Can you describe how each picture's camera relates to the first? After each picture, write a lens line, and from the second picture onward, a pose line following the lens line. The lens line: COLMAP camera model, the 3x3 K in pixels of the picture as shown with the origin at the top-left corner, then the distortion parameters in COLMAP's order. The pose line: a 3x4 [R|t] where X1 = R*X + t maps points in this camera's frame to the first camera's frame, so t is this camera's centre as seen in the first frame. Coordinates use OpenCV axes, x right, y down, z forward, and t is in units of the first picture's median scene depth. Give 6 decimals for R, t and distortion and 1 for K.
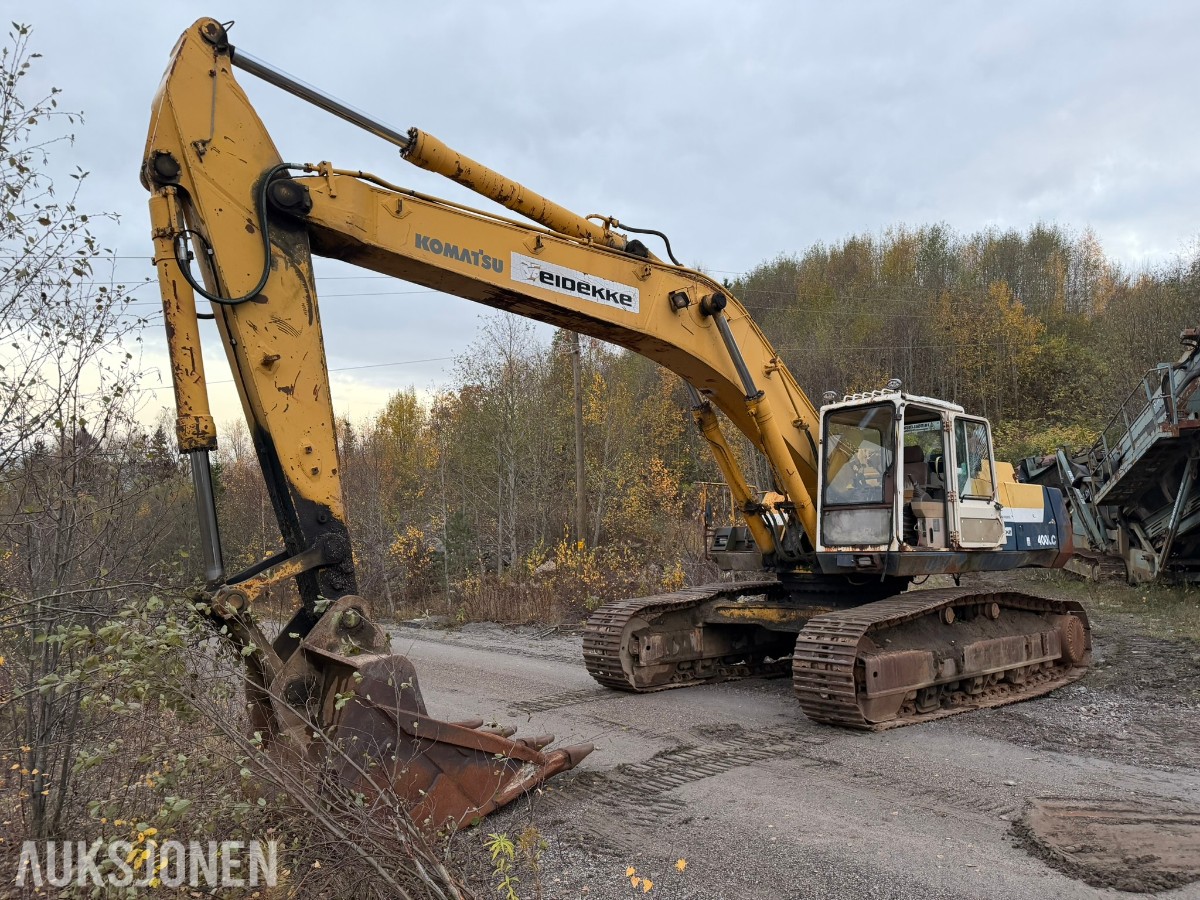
lens RADIAL K [[836.7, 0, 602.9], [0, 836.7, 449.3], [0, 0, 1]] dist [0.156446, -0.270507]
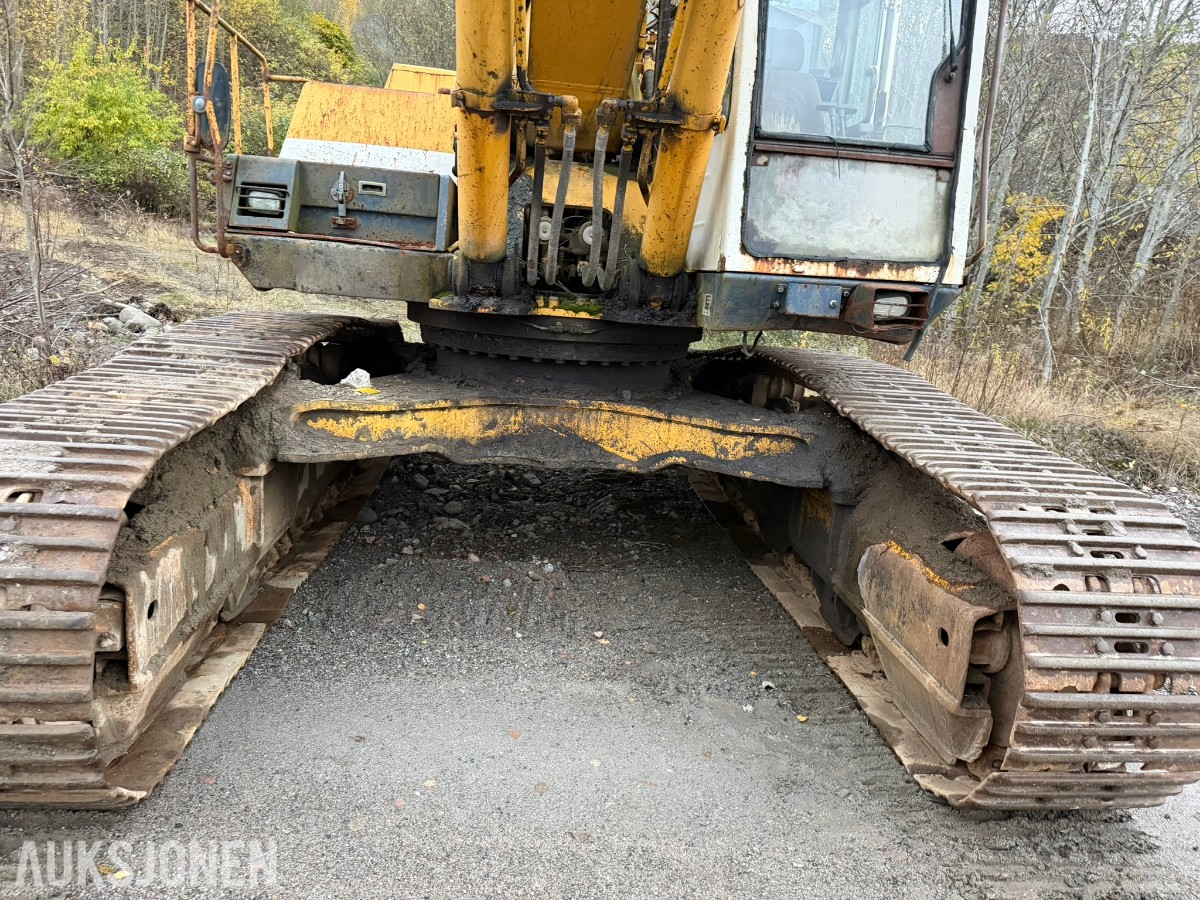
lens RADIAL K [[836.7, 0, 602.9], [0, 836.7, 449.3], [0, 0, 1]] dist [0.156446, -0.270507]
pose [[0.590820, -0.116107, 0.798406, -0.068956], [-0.176649, 0.946964, 0.268431, 0.108093], [-0.787228, -0.299632, 0.538974, 0.841747]]
